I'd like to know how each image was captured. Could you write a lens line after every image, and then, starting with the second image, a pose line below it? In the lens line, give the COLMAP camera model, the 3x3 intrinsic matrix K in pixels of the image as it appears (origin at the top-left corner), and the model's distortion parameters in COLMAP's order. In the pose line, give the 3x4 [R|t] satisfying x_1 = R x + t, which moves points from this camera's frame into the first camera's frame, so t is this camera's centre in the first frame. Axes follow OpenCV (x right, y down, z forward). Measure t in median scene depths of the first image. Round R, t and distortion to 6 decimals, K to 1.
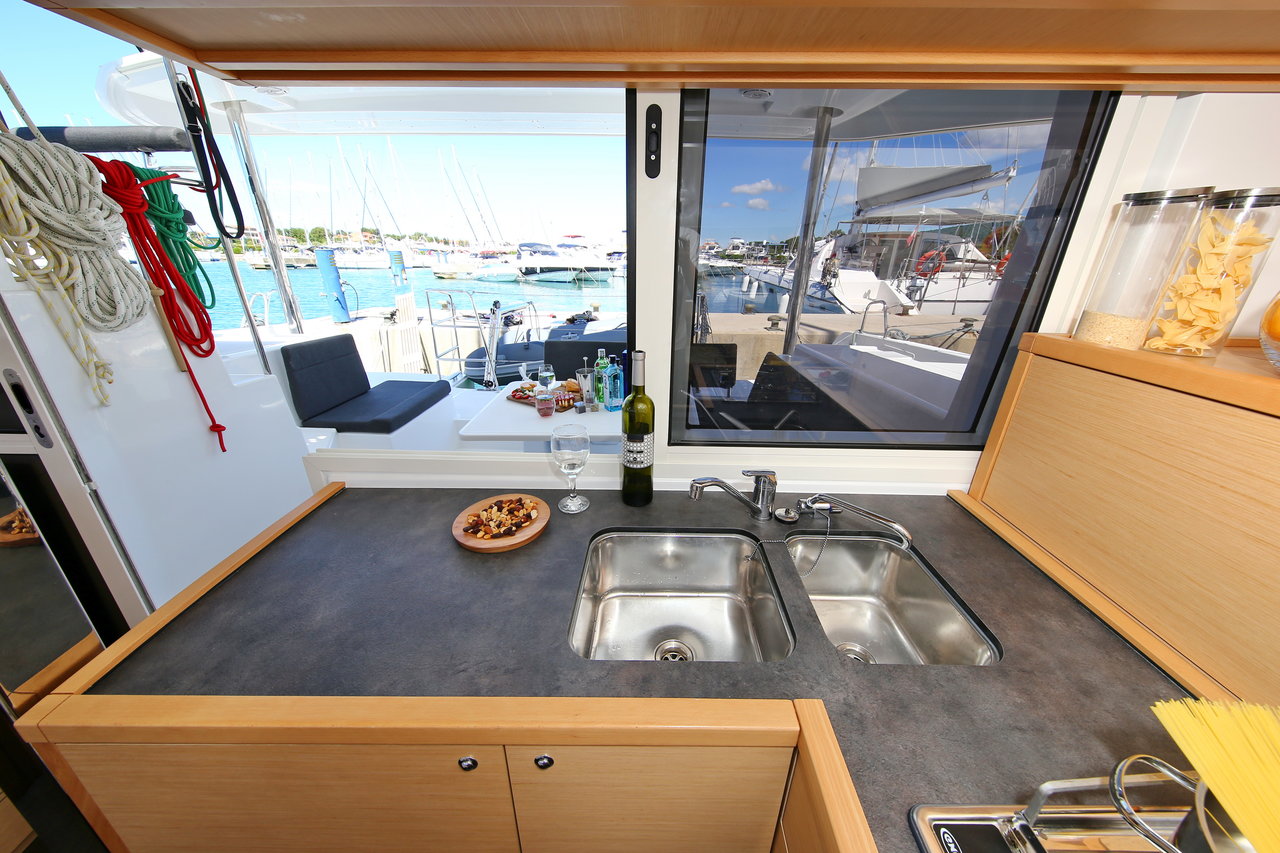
lens RADIAL K [[432.4, 0, 624.5], [0, 432.4, 428.6], [0, 0, 1]] dist [0.000021, 0.000012]
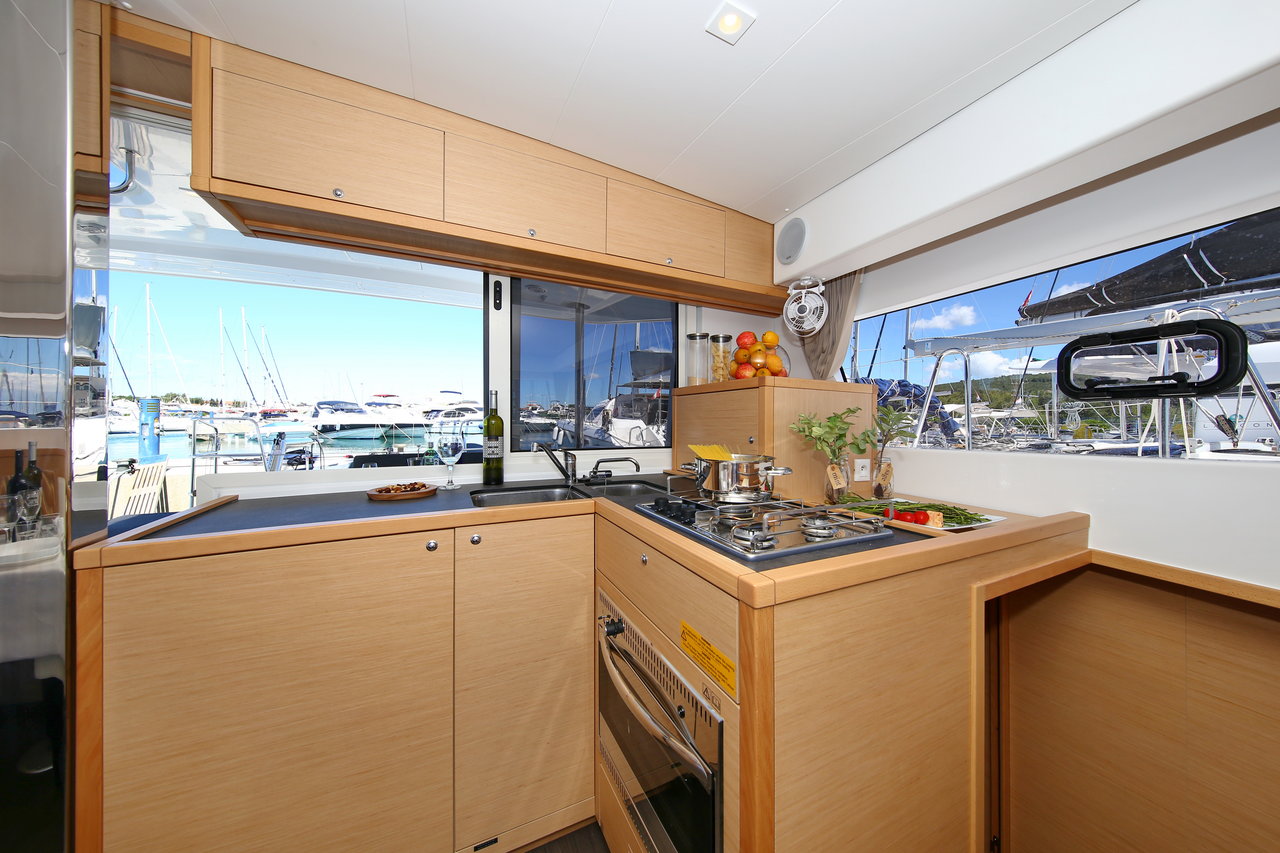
lens RADIAL K [[406.6, 0, 640.0], [0, 406.6, 426.5], [0, 0, 1]] dist [-0.000583, -0.000064]
pose [[0.893655, -0.008321, 0.448677, -0.160707], [0.167996, 0.933327, -0.317298, 0.526834], [-0.416123, 0.358930, 0.835470, -0.555254]]
